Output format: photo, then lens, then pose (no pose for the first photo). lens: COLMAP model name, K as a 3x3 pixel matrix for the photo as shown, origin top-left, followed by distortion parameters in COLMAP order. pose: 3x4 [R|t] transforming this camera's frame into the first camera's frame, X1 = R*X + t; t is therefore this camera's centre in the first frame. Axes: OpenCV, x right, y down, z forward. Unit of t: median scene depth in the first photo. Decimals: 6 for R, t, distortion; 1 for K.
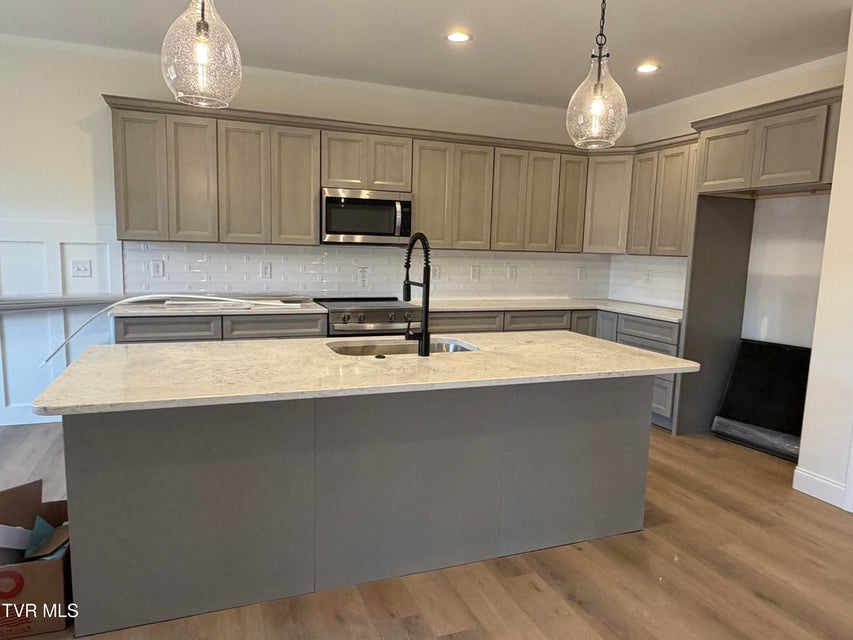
lens RADIAL K [[579.0, 0, 420.8], [0, 579.0, 323.2], [0, 0, 1]] dist [-0.010272, -0.001636]
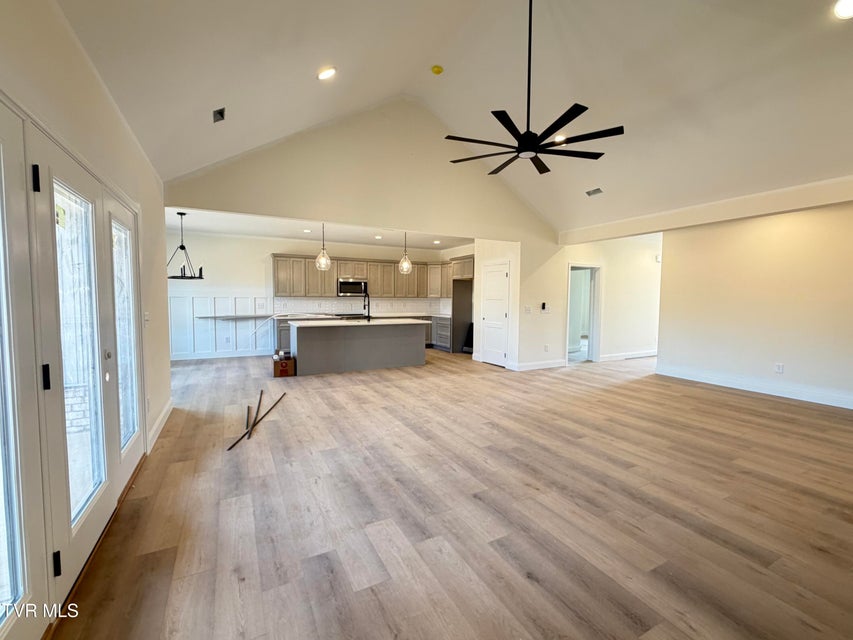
lens RADIAL K [[370.0, 0, 428.2], [0, 370.0, 319.6], [0, 0, 1]] dist [-0.000120, -0.000263]
pose [[0.993390, -0.025502, 0.111923, 0.088712], [0.032597, 0.997542, -0.062029, 0.132753], [-0.110066, 0.065268, 0.991779, -1.062270]]
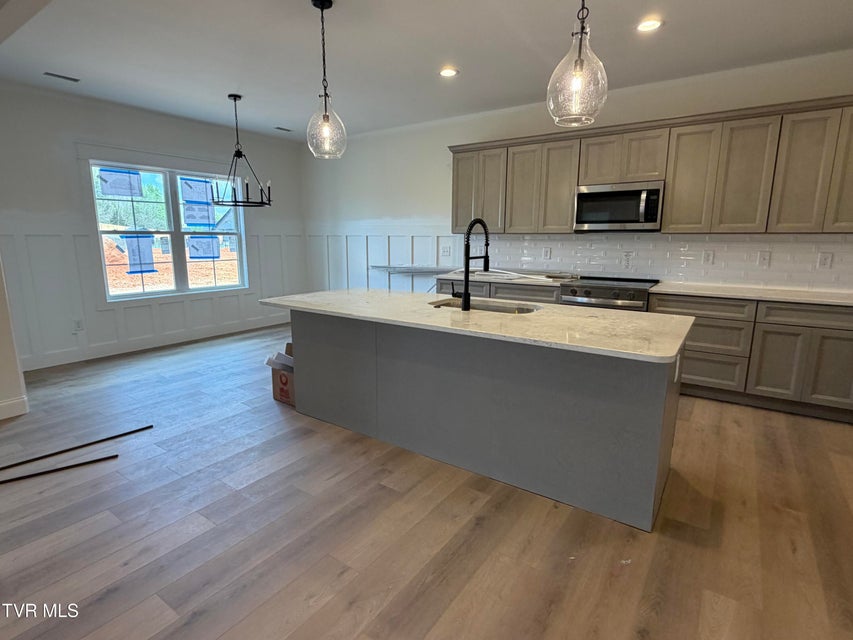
lens RADIAL K [[453.7, 0, 423.6], [0, 453.7, 320.7], [0, 0, 1]] dist [0.004525, -0.005502]
pose [[0.546828, 0.129881, -0.827109, 0.504801], [-0.092389, 0.991222, 0.094570, -0.009900], [0.832132, 0.024702, 0.554028, 0.194098]]
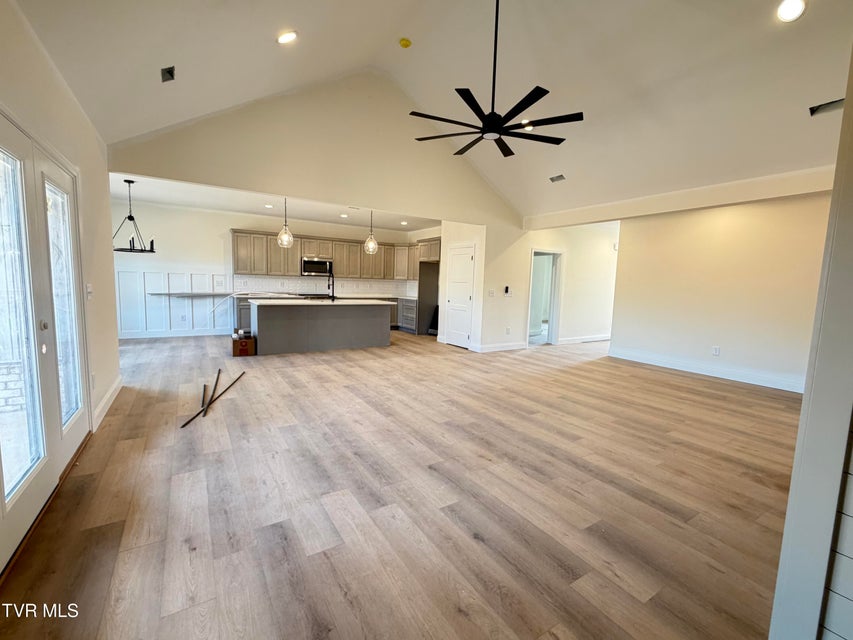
lens RADIAL K [[370.0, 0, 427.1], [0, 370.0, 320.2], [0, 0, 1]] dist [-0.000120, -0.000263]
pose [[0.981270, -0.015309, 0.192030, 0.102344], [0.018532, 0.999716, -0.014998, 0.144576], [-0.191745, 0.018276, 0.981275, -1.072015]]
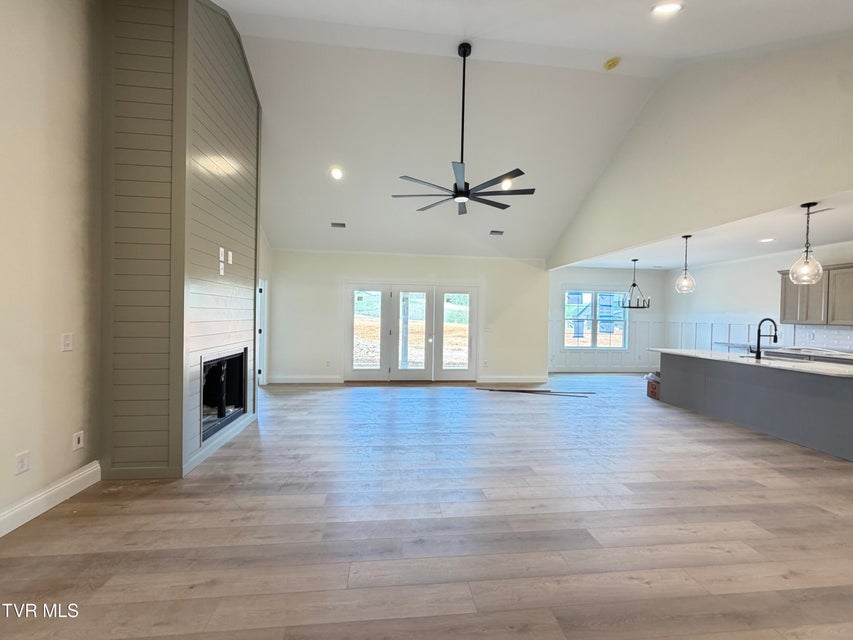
lens RADIAL K [[340.2, 0, 422.4], [0, 340.2, 319.6], [0, 0, 1]] dist [-0.001932, 0.000224]
pose [[-0.271165, -0.020392, -0.962317, 1.285647], [-0.145002, 0.989231, 0.019896, 0.038490], [0.951548, 0.144933, -0.271202, -0.117580]]
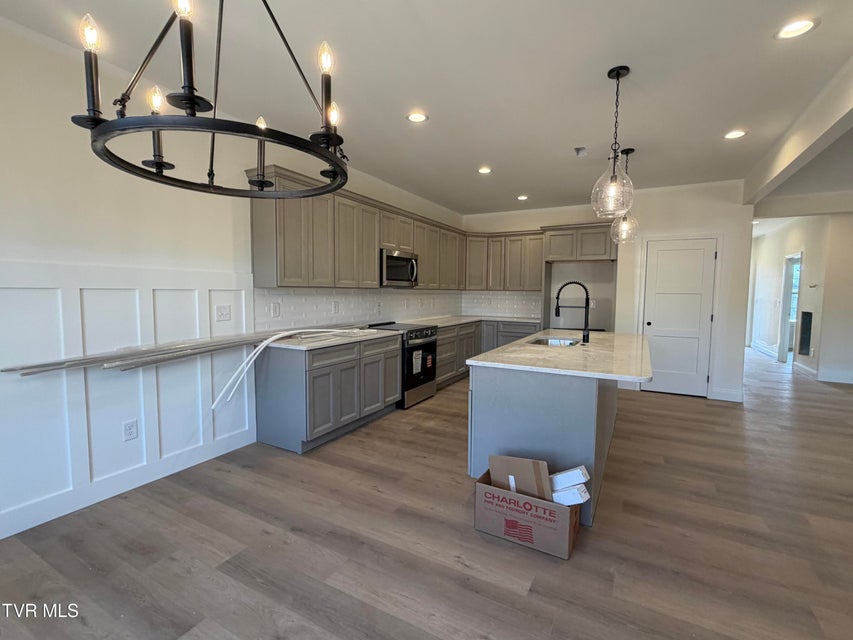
lens RADIAL K [[388.7, 0, 428.7], [0, 388.7, 321.3], [0, 0, 1]] dist [-0.003530, 0.000068]
pose [[0.762406, -0.071034, 0.643188, -0.739364], [0.094263, 0.995546, -0.001786, -0.040305], [-0.640196, 0.061990, 0.765706, 0.191047]]
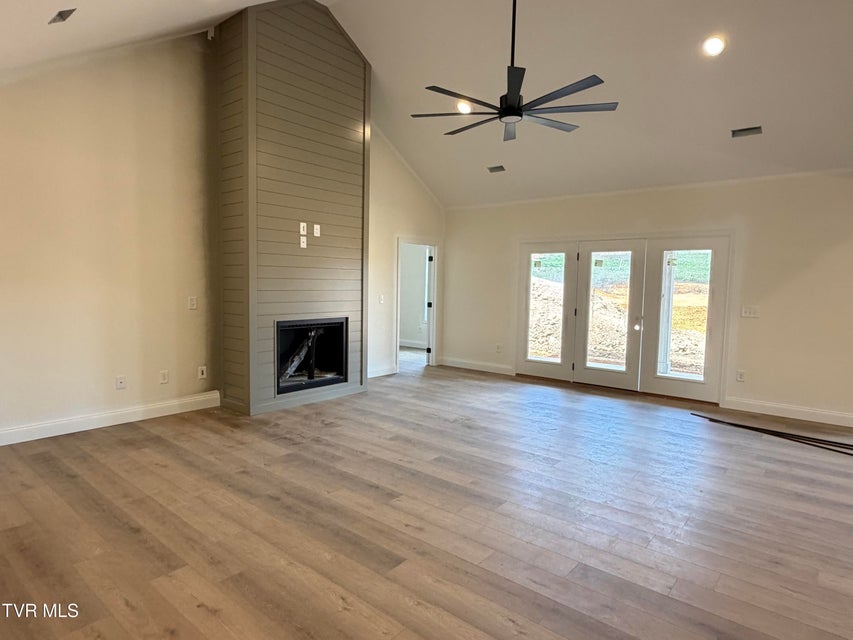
lens RADIAL K [[497.1, 0, 423.6], [0, 497.1, 318.2], [0, 0, 1]] dist [-0.009864, -0.000635]
pose [[-0.879522, -0.008455, -0.475784, 0.976729], [-0.099963, 0.980815, 0.167361, -0.048502], [0.465241, 0.194758, -0.863493, 0.478600]]
